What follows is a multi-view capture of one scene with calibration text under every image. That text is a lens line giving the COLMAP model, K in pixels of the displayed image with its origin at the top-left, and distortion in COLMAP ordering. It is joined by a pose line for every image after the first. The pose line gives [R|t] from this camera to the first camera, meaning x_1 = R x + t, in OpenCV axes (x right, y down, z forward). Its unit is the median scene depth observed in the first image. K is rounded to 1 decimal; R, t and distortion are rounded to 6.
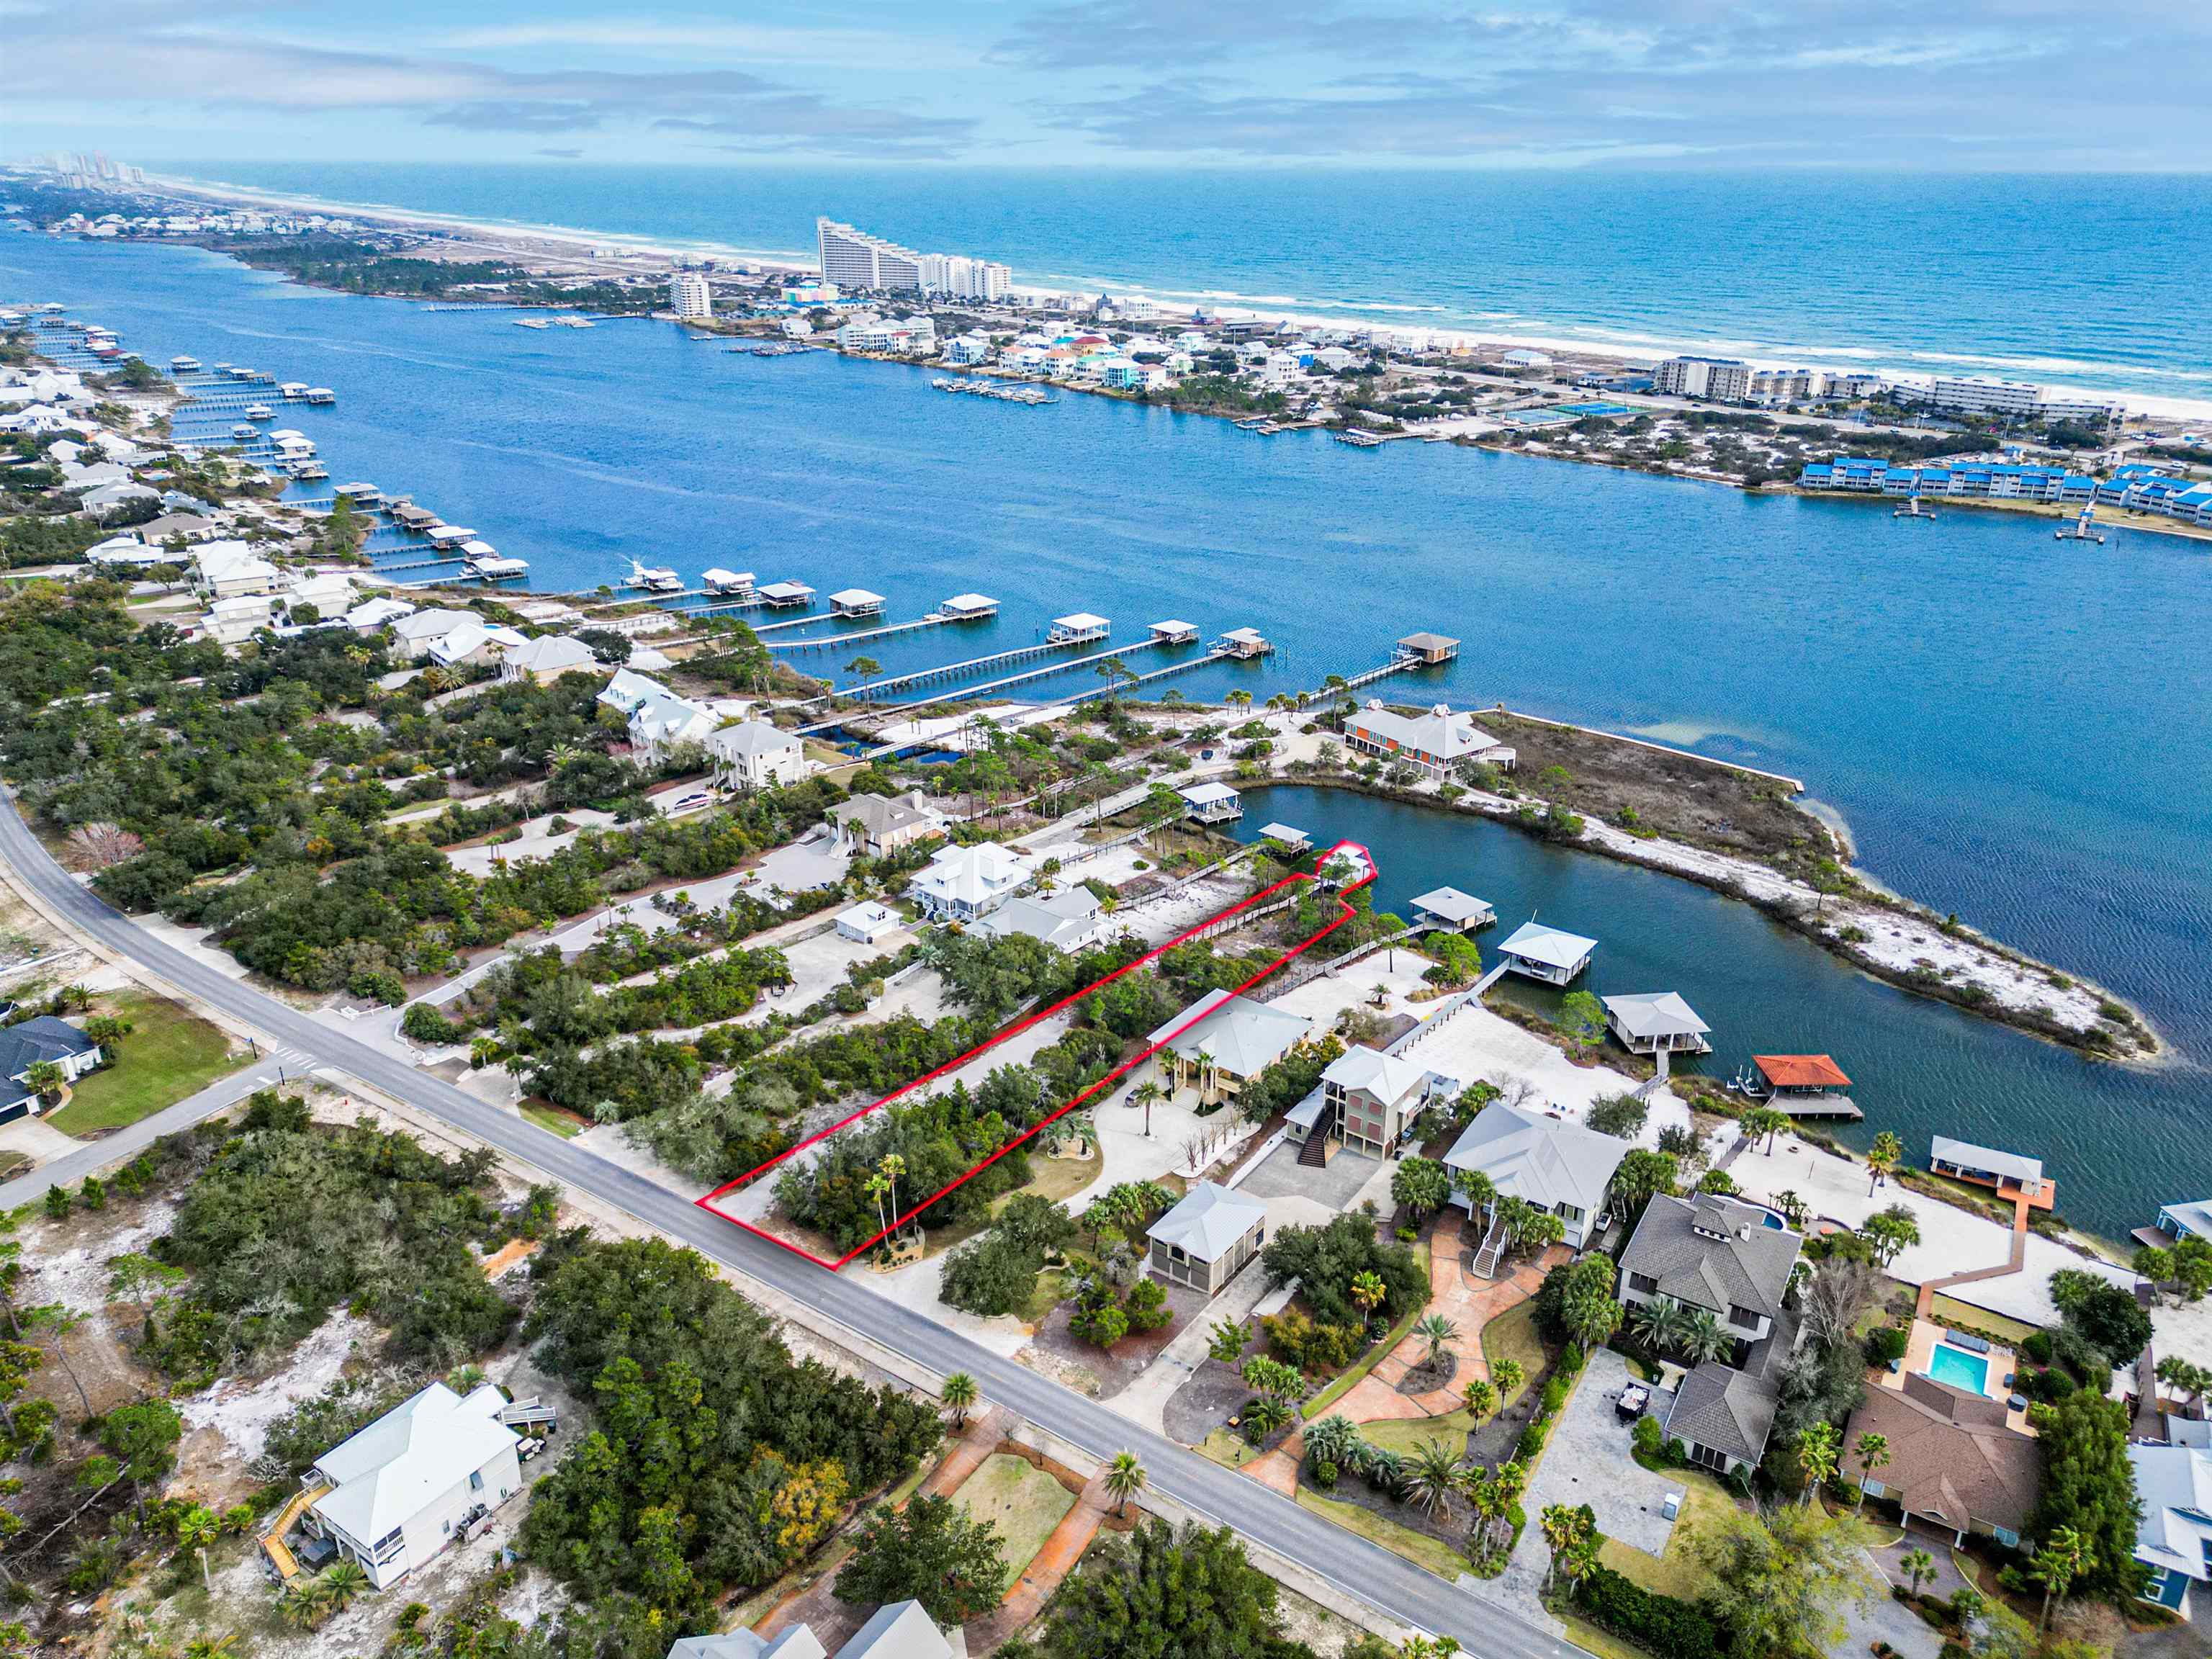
lens RADIAL K [[1489.1, 0, 1099.8], [0, 1489.1, 819.6], [0, 0, 1]] dist [0.091660, -0.066284]
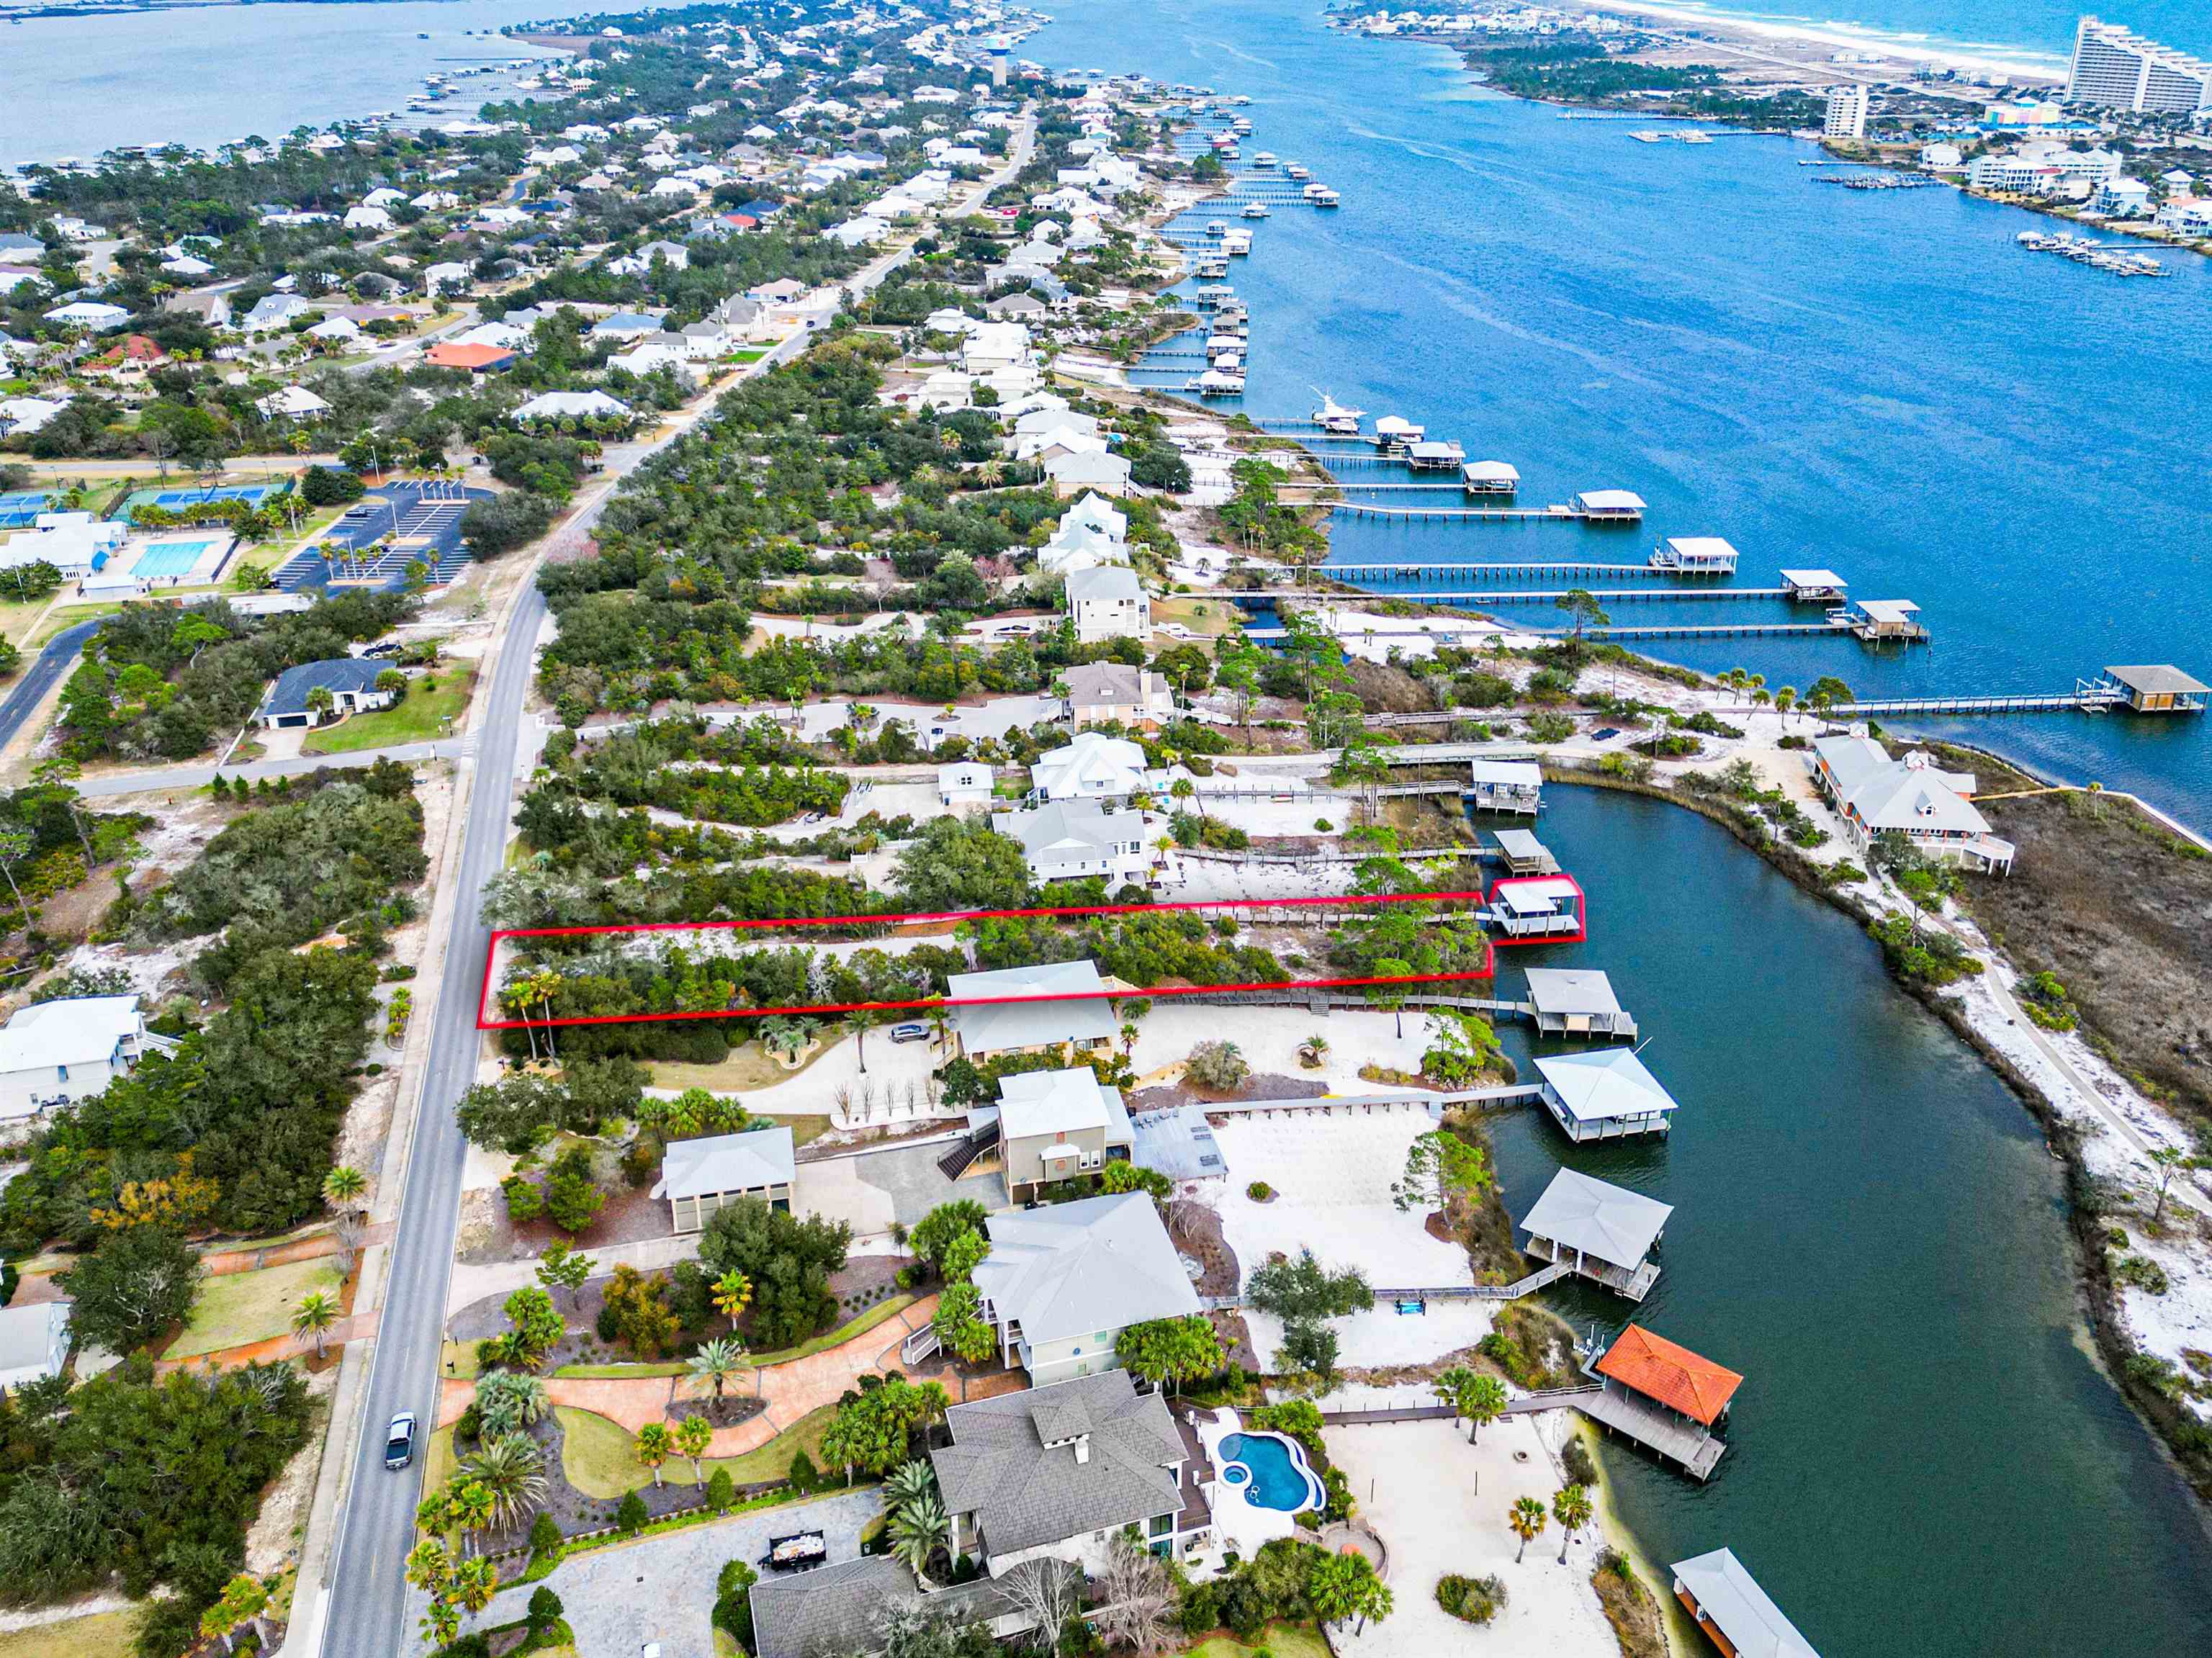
lens RADIAL K [[1489.0, 0, 1099.8], [0, 1489.0, 819.1], [0, 0, 1]] dist [0.091660, -0.066284]
pose [[0.781776, 0.314742, -0.538297, 0.420344], [-0.256373, 0.949165, 0.182642, -0.105802], [0.568418, -0.004781, 0.822726, 0.211092]]
